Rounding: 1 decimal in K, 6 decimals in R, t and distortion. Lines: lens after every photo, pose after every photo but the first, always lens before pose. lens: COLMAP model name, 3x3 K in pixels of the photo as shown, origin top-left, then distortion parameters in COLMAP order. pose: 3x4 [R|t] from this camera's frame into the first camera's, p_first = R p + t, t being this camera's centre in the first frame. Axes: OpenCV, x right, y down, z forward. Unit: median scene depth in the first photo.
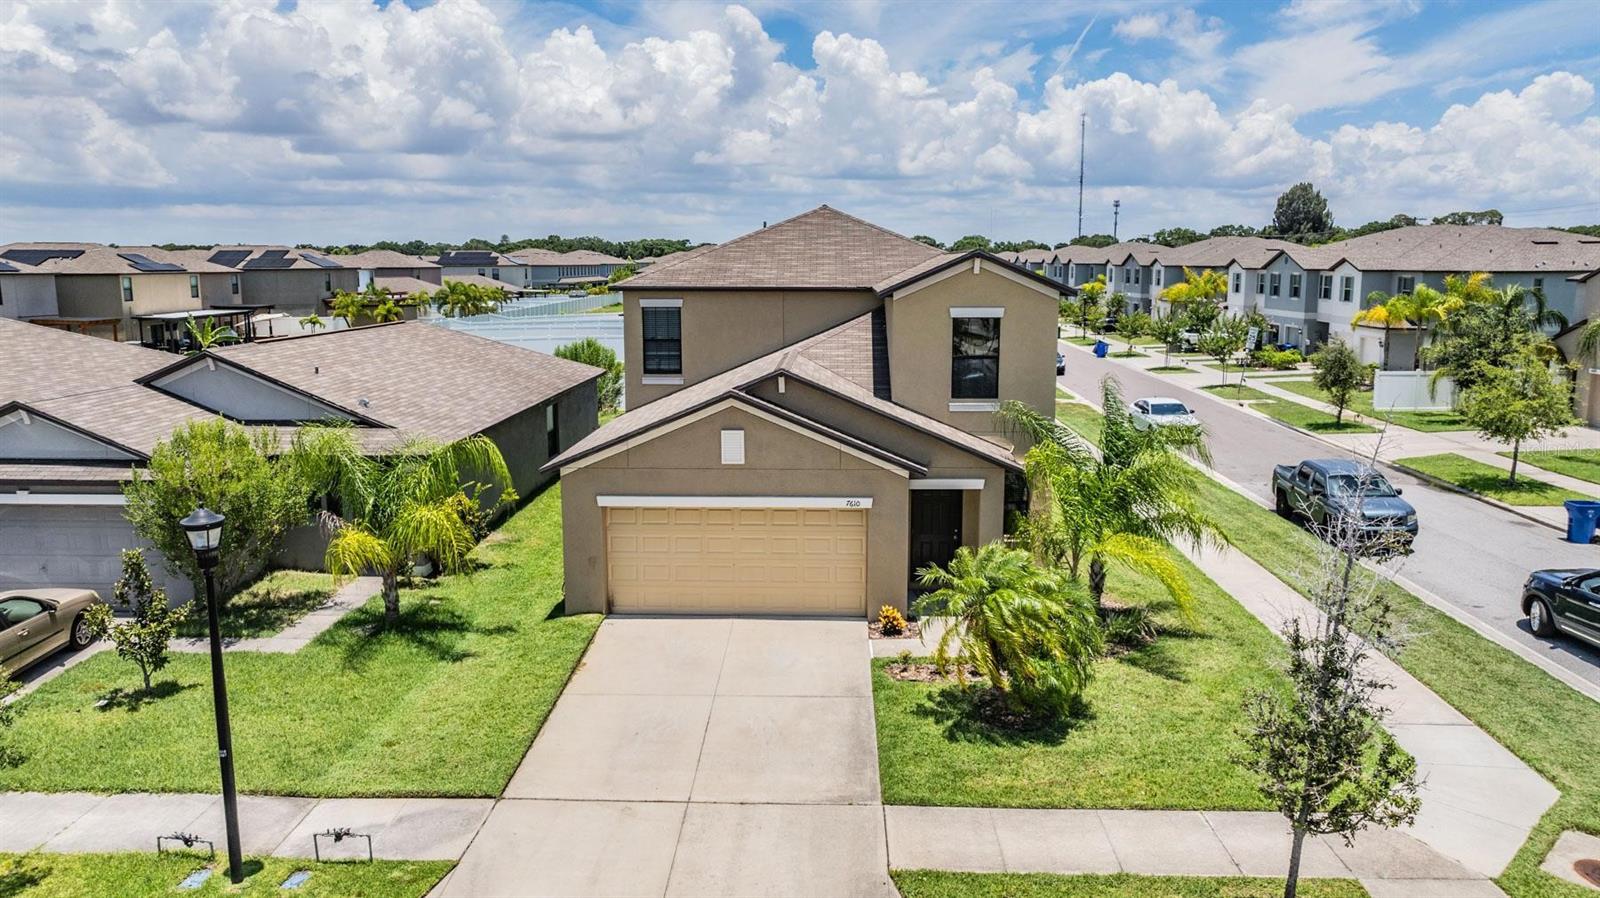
lens RADIAL K [[1125.6, 0, 805.0], [0, 1125.6, 445.4], [0, 0, 1]] dist [-0.030744, 0.025470]
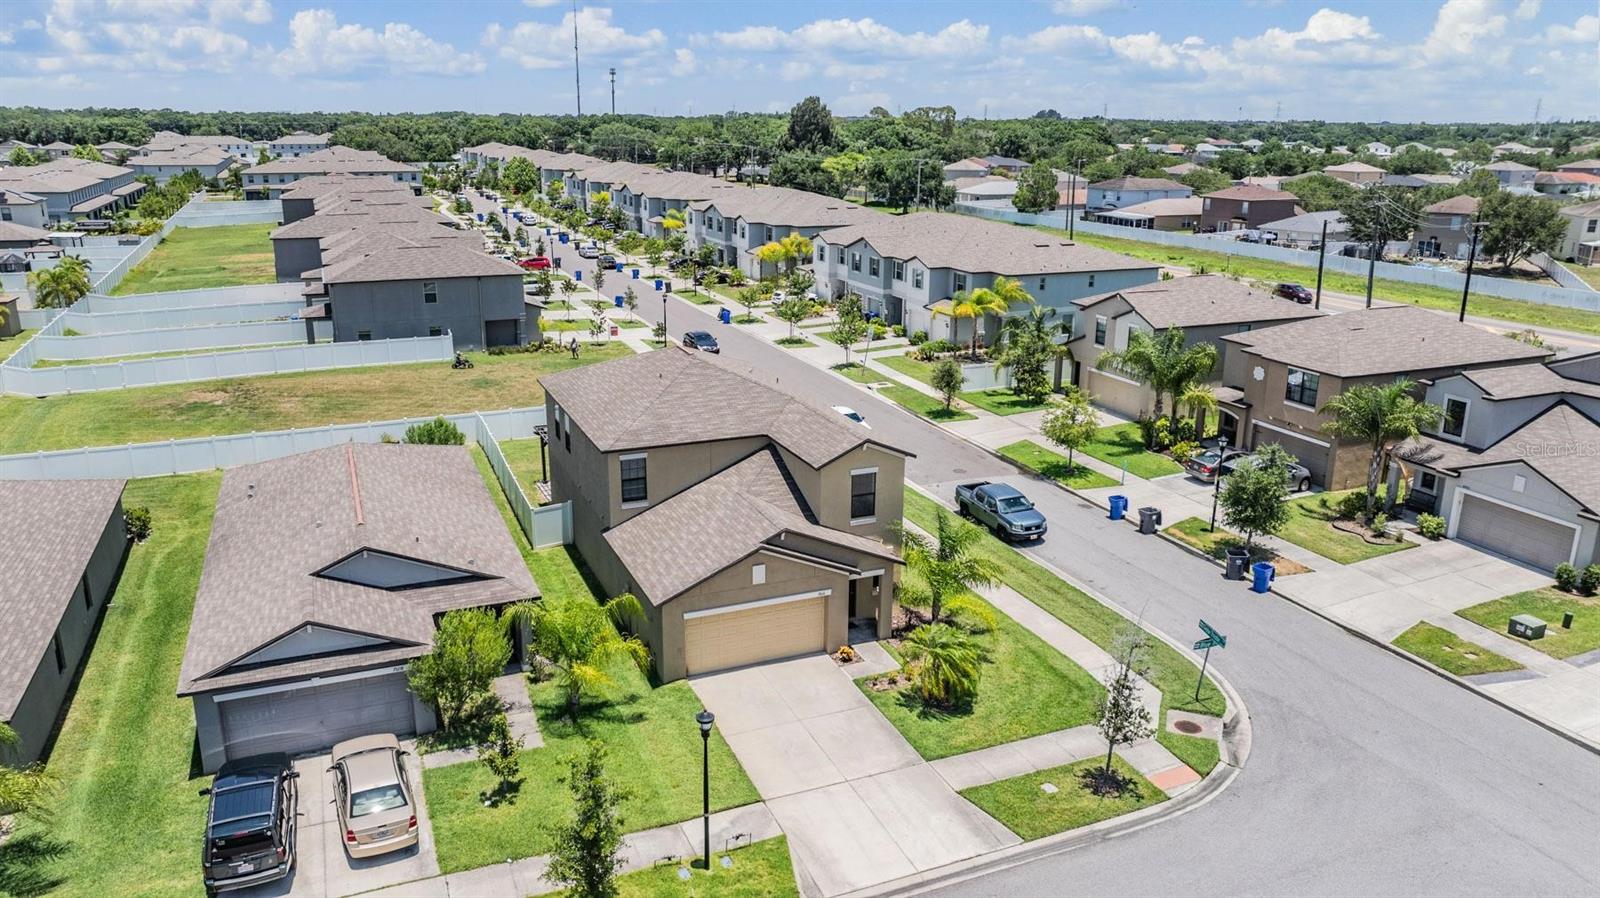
lens RADIAL K [[1125.6, 0, 805.0], [0, 1125.6, 445.4], [0, 0, 1]] dist [-0.030744, 0.025470]
pose [[0.905041, -0.110768, 0.410647, -0.684496], [0.059468, 0.988964, 0.135699, -0.423461], [-0.421146, -0.098392, 0.901640, -0.576408]]
